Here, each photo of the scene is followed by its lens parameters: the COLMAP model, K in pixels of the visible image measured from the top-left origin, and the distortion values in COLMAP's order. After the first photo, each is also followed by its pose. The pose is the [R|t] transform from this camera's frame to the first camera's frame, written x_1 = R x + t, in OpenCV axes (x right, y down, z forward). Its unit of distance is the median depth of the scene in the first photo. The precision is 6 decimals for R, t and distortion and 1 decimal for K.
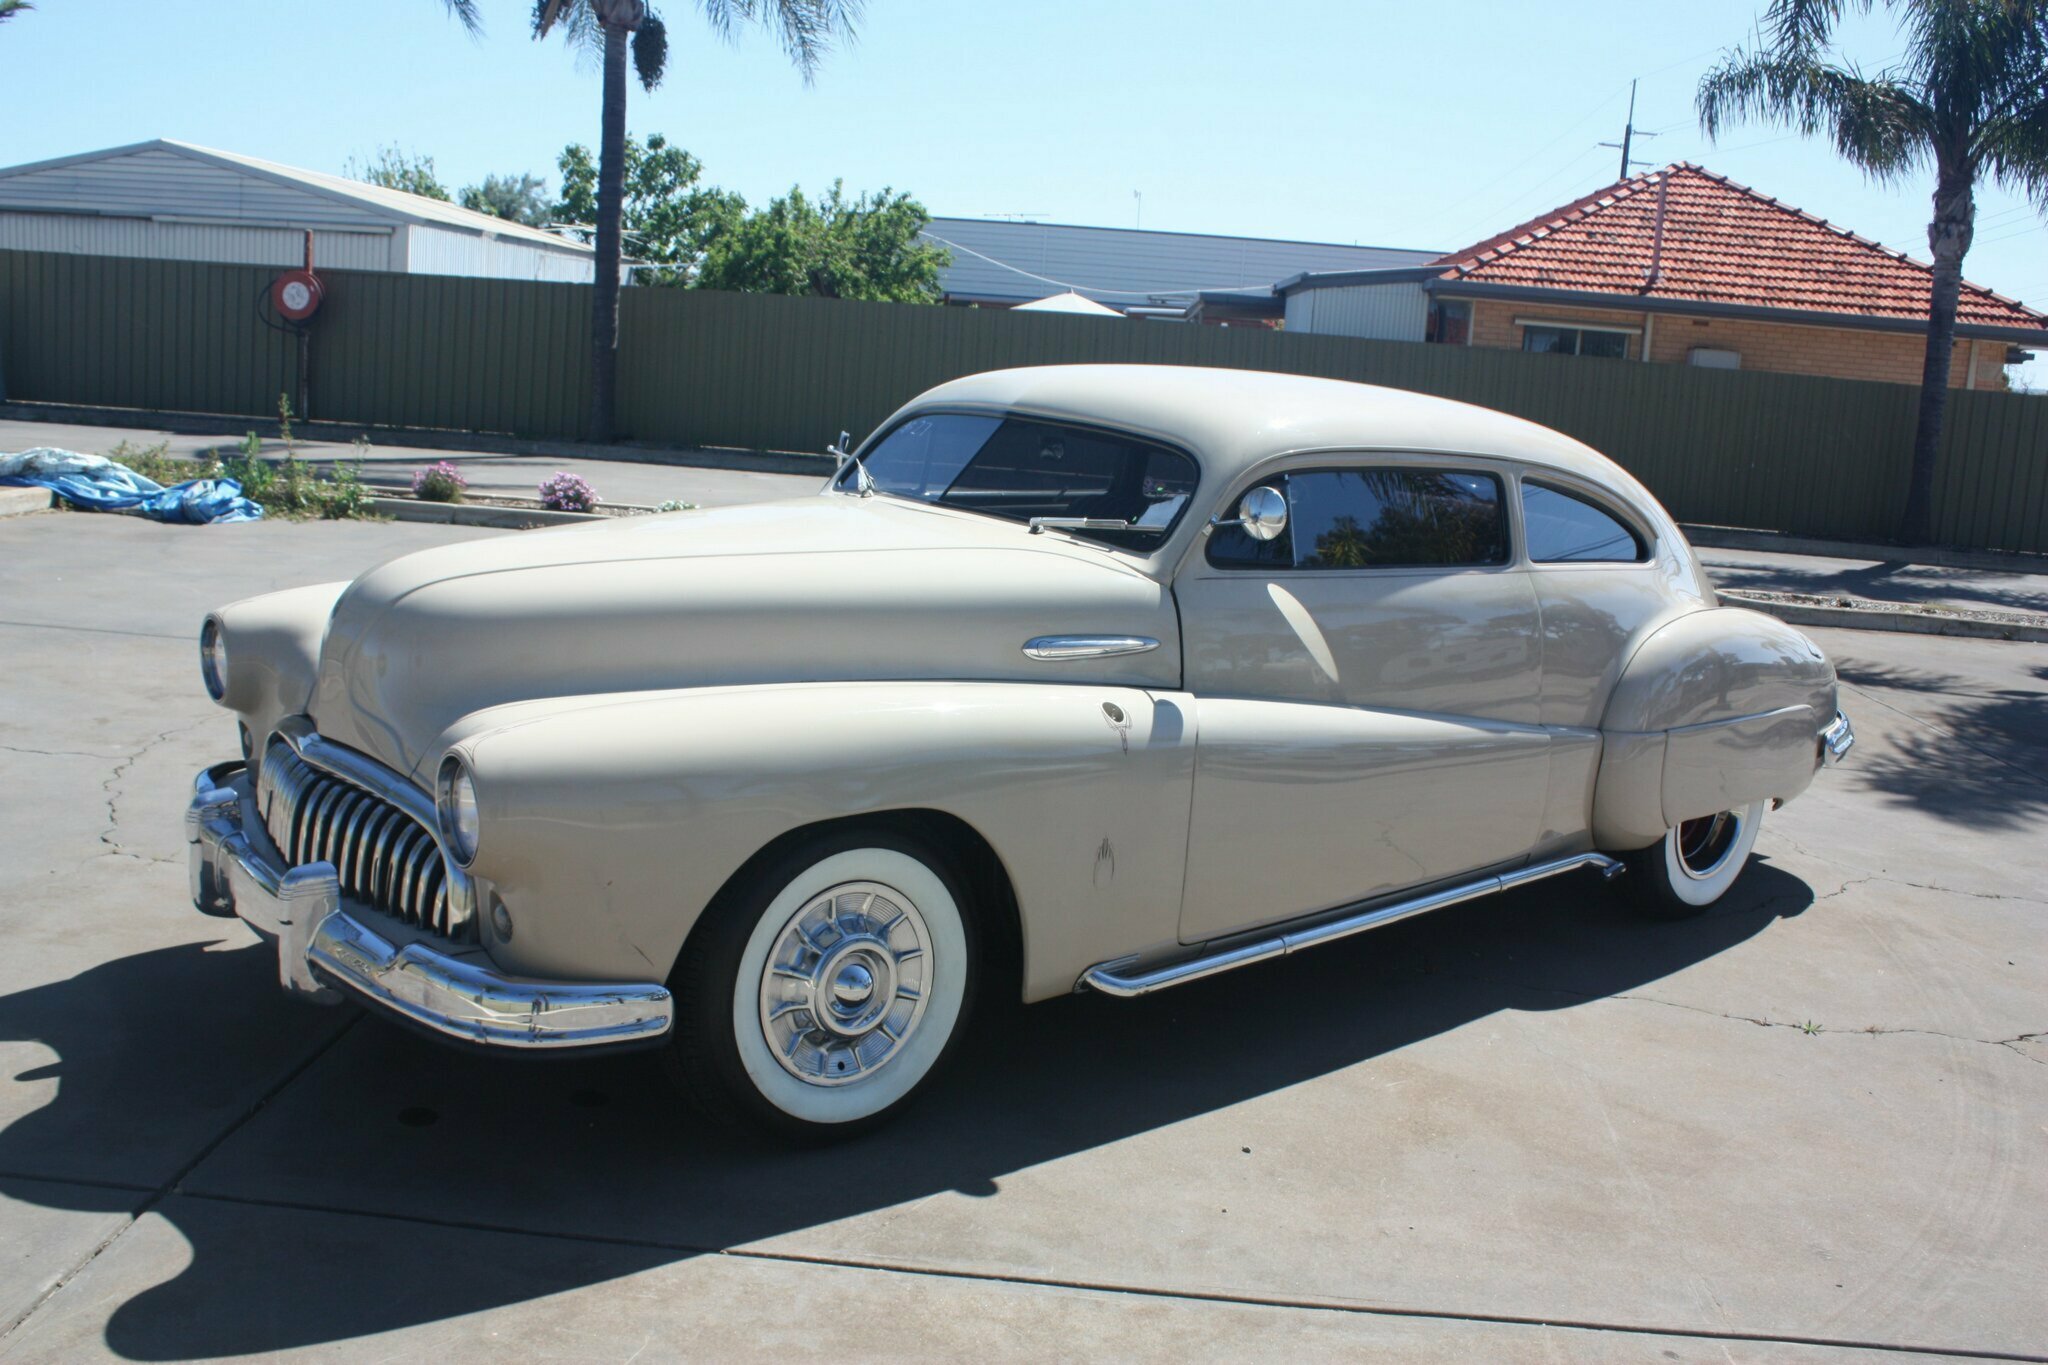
lens RADIAL K [[1999.3, 0, 1024.0], [0, 1999.3, 682.5], [0, 0, 1]] dist [-0.131593, 0.152828]
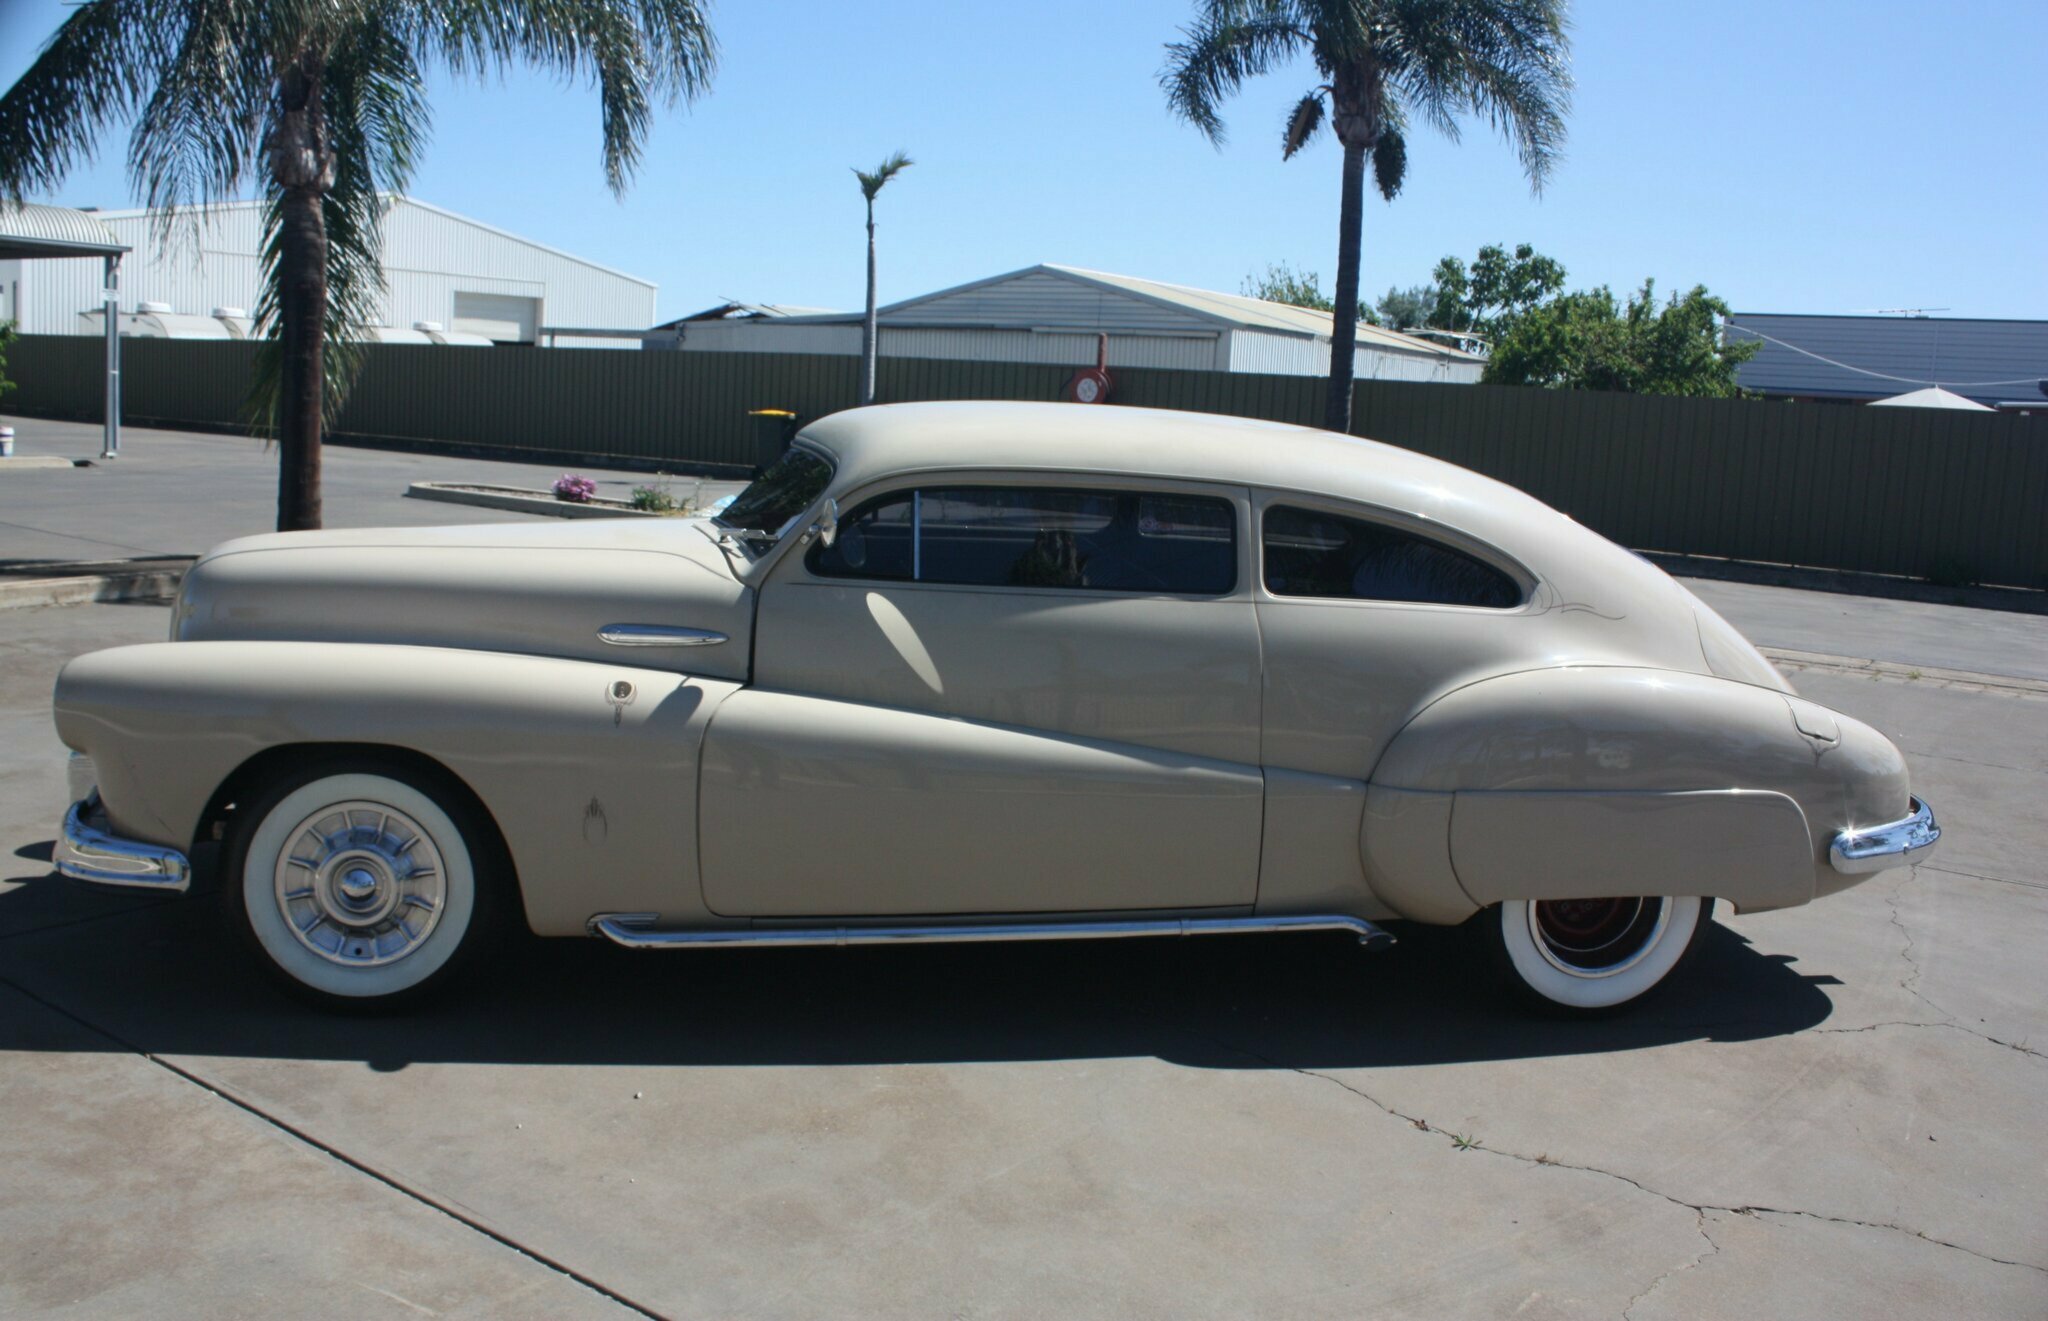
lens RADIAL K [[1872.3, 0, 1015.7], [0, 1872.3, 620.5], [0, 0, 1]] dist [-0.161828, 0.190443]
pose [[0.834031, 0.045523, -0.549837, 0.208257], [-0.089691, 0.994520, -0.053710, 0.003177], [0.544379, 0.094111, 0.833544, 0.061259]]
